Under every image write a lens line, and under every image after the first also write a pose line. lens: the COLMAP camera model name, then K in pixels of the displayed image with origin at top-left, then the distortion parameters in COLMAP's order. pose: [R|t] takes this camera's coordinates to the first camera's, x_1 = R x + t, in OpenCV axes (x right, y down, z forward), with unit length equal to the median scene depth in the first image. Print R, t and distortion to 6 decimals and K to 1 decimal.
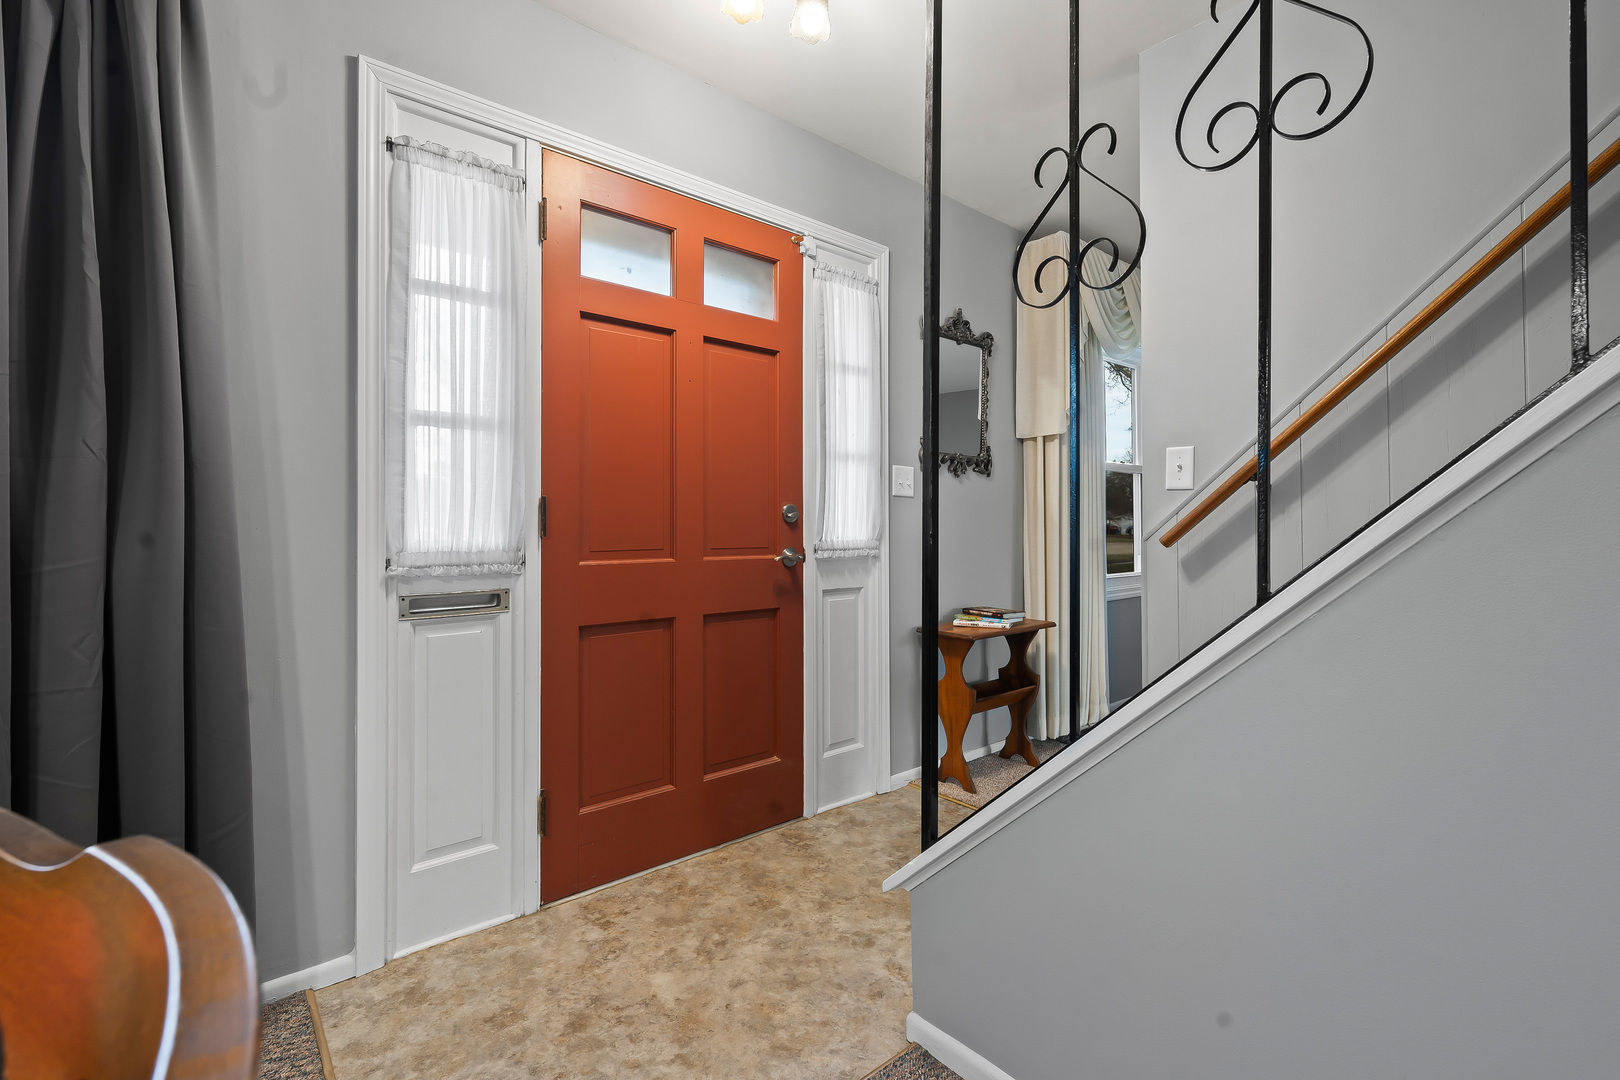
lens RADIAL K [[722.9, 0, 807.8], [0, 722.9, 530.1], [0, 0, 1]] dist [-0.004141, -0.000348]
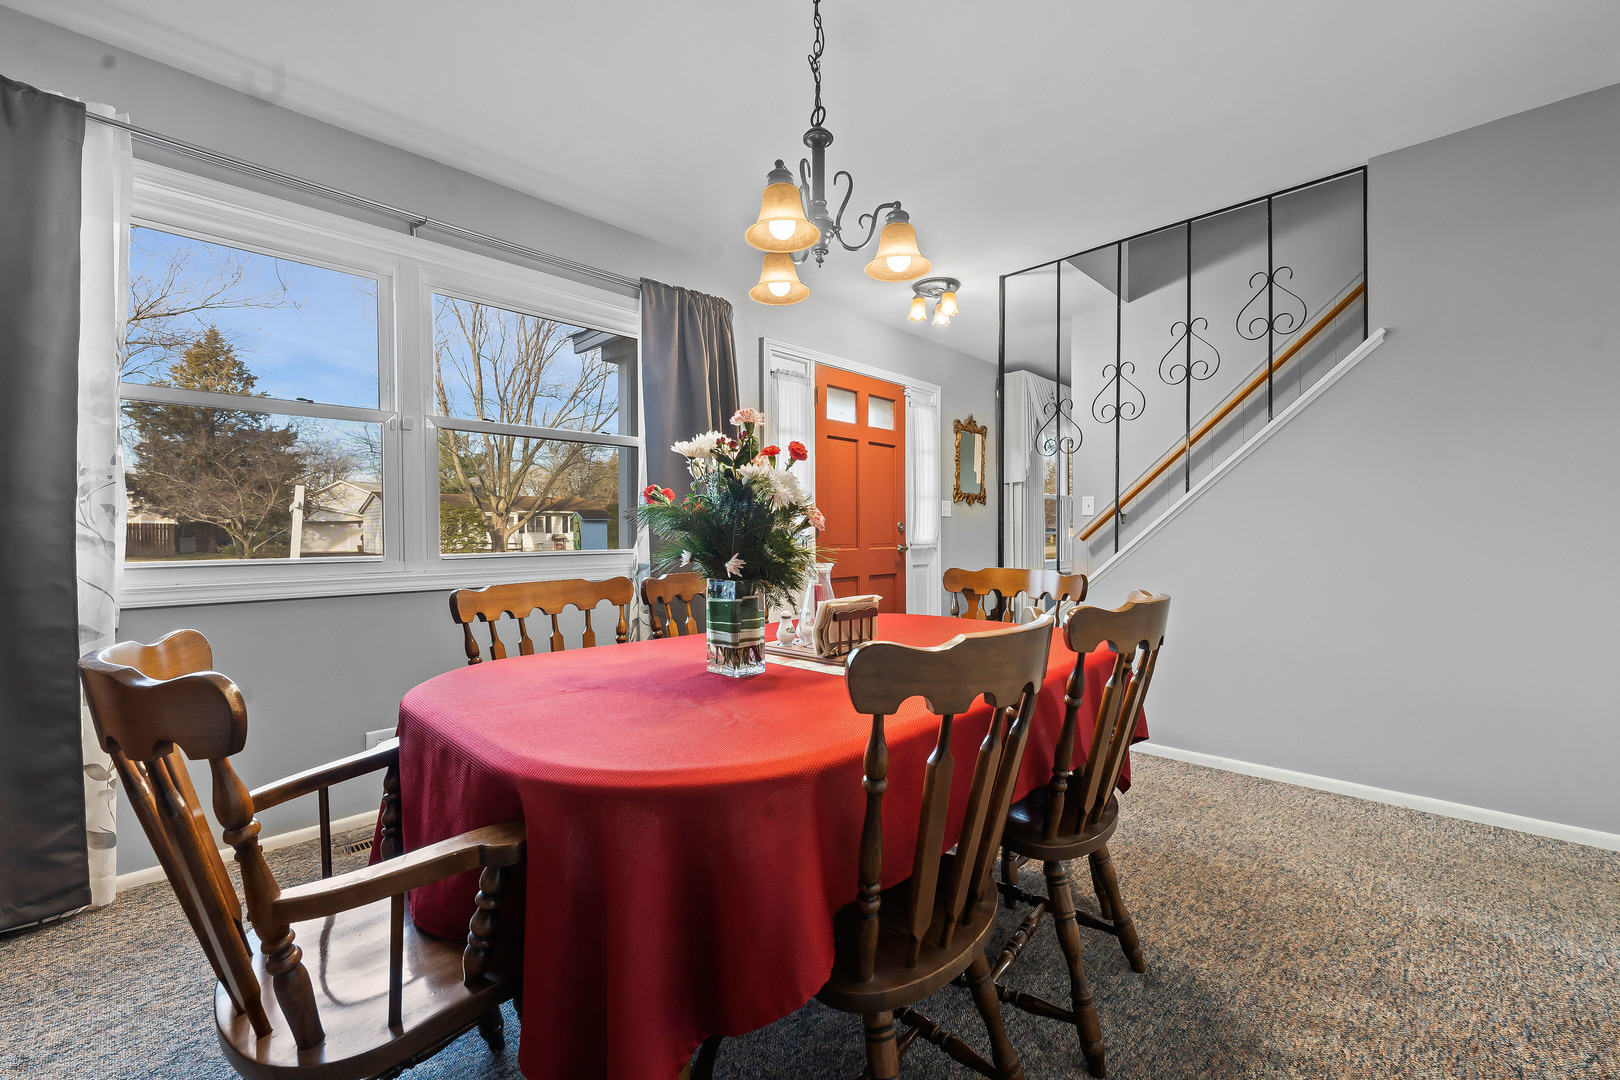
lens RADIAL K [[674.2, 0, 812.3], [0, 674.2, 537.8], [0, 0, 1]] dist [0.001389, 0.000539]
pose [[0.995541, -0.001051, 0.094321, -0.439754], [0.001219, 0.999998, -0.001722, 0.012009], [-0.094319, 0.001829, 0.995540, -0.826080]]
